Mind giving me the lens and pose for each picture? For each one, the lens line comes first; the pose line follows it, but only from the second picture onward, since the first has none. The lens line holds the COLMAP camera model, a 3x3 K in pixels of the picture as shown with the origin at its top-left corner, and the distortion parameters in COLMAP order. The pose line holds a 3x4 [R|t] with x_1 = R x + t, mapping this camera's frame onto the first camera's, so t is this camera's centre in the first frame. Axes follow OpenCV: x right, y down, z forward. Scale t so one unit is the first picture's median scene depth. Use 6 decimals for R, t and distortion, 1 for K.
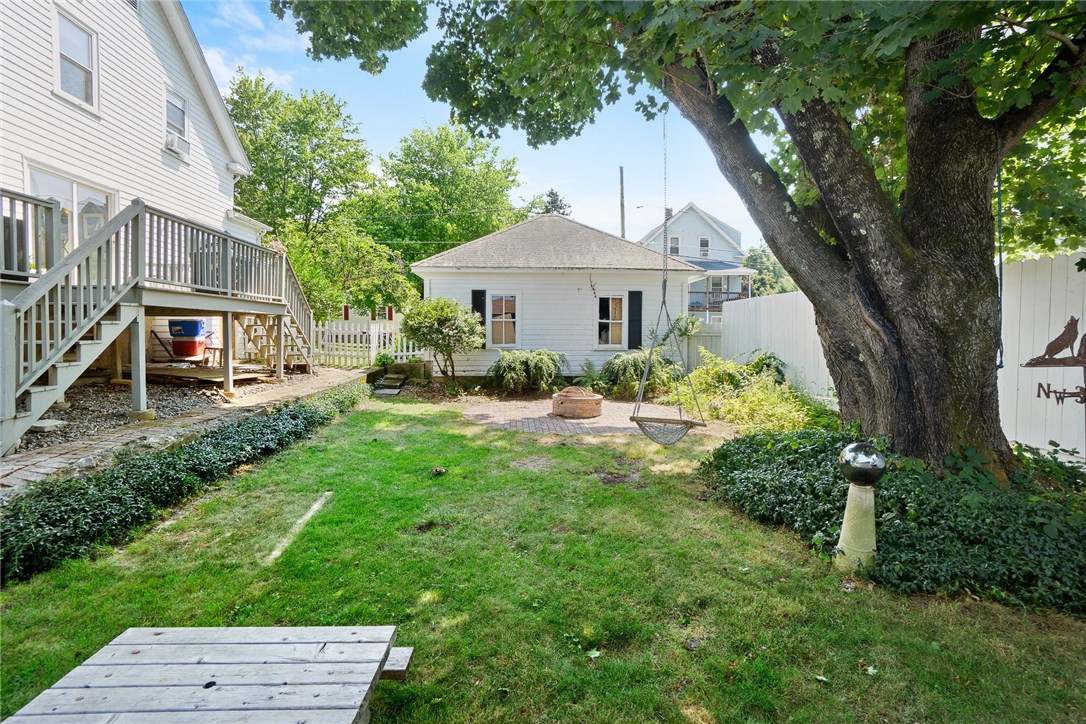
lens RADIAL K [[491.6, 0, 539.8], [0, 491.6, 359.5], [0, 0, 1]] dist [-0.059314, 0.018052]
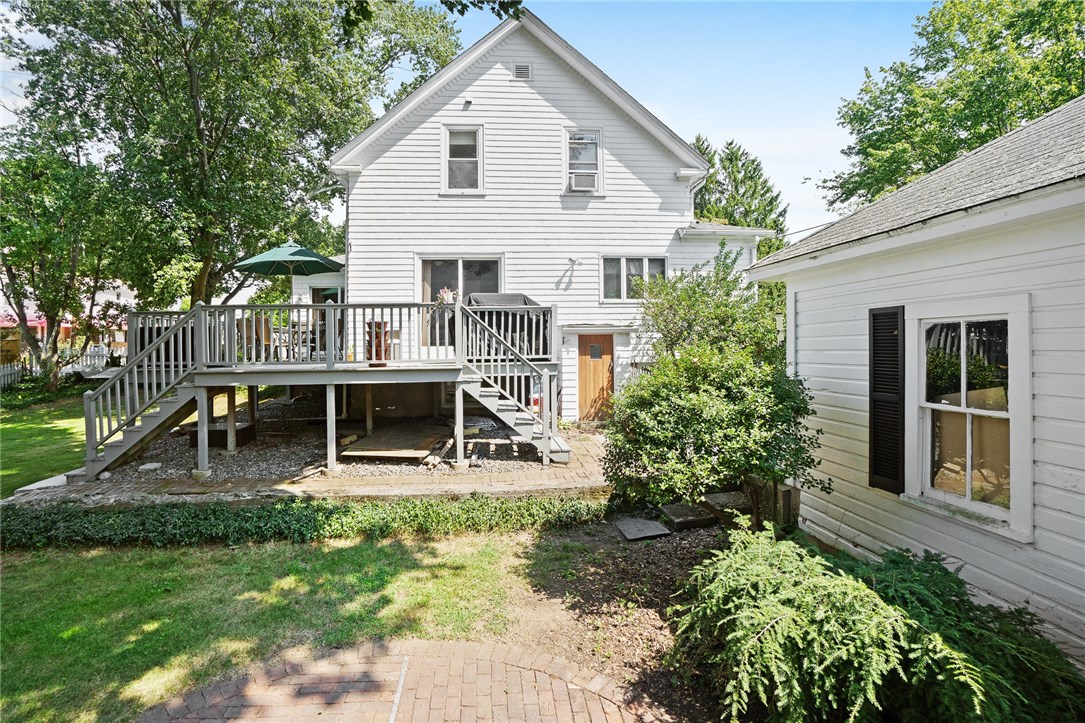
lens RADIAL K [[515.3, 0, 509.6], [0, 515.3, 328.6], [0, 0, 1]] dist [-0.002799, 0.000759]
pose [[0.022897, -0.037768, -0.999024, 0.280492], [-0.041542, 0.998387, -0.038696, -0.135480], [0.998874, 0.042388, 0.021291, 0.970961]]
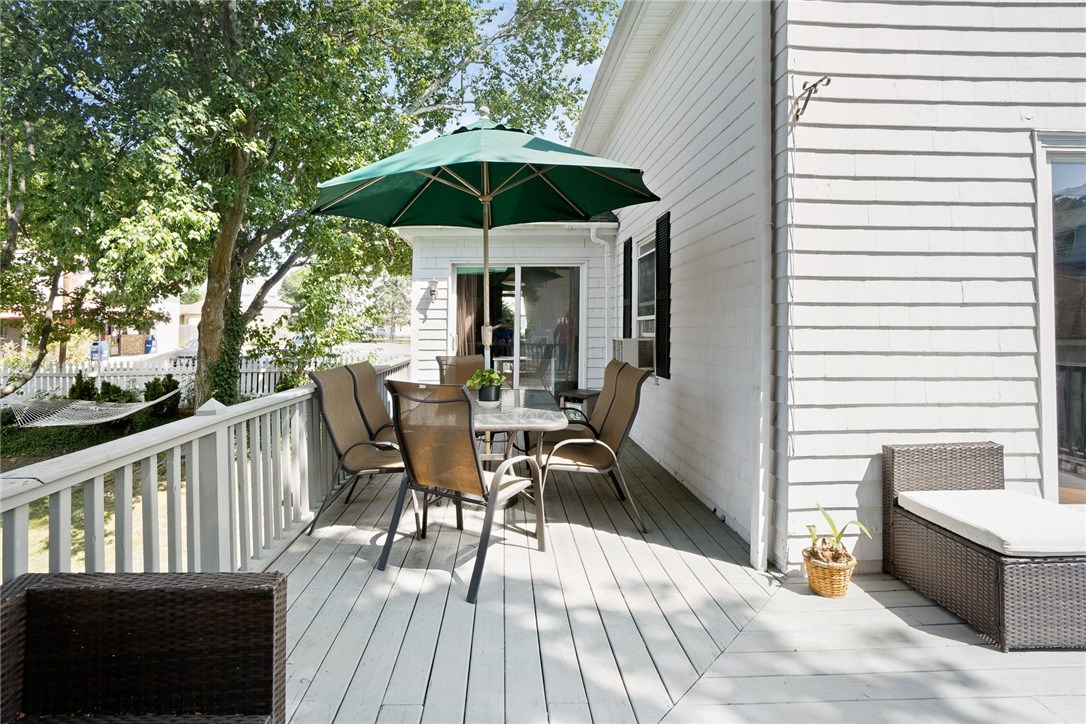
lens RADIAL K [[515.8, 0, 510.1], [0, 515.8, 329.1], [0, 0, 1]] dist [-0.002799, 0.000759]
pose [[-0.032162, -0.000147, -0.999483, -0.586237], [-0.055225, 0.998473, 0.001630, -0.220228], [0.997956, 0.055248, -0.032121, 0.510029]]
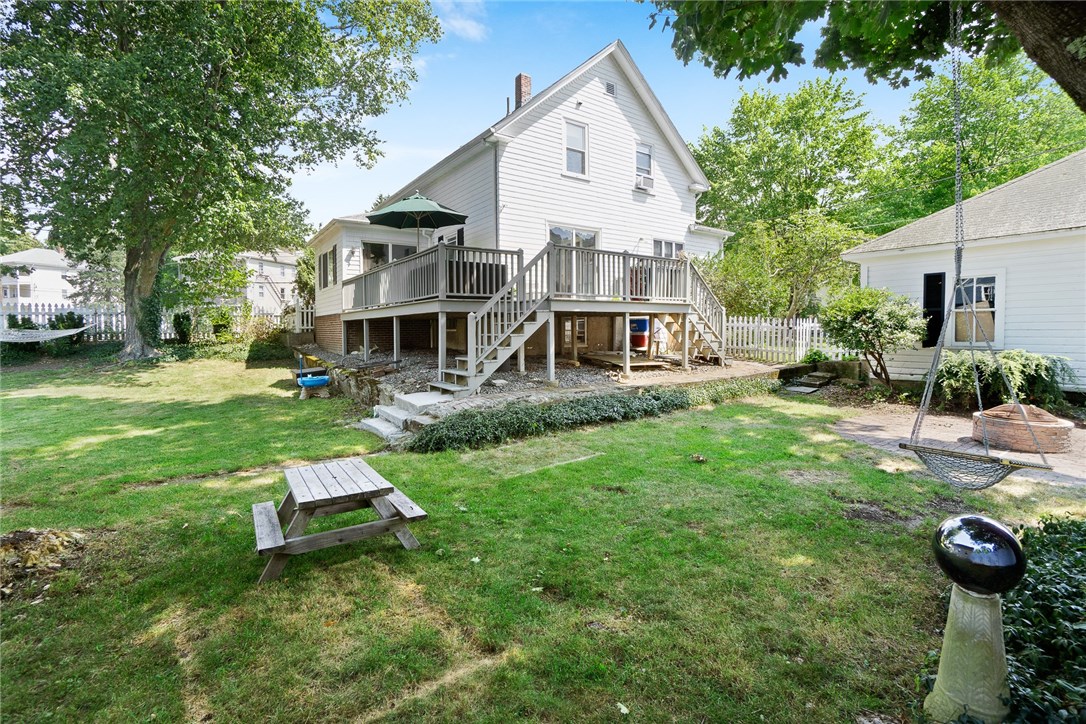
lens RADIAL K [[491.6, 0, 539.8], [0, 491.6, 359.5], [0, 0, 1]] dist [-0.059314, 0.018052]
pose [[0.524683, 0.043841, -0.850168, 0.265752], [-0.036711, 0.998909, 0.028855, -0.002014], [0.850506, 0.016071, 0.525720, 0.080819]]
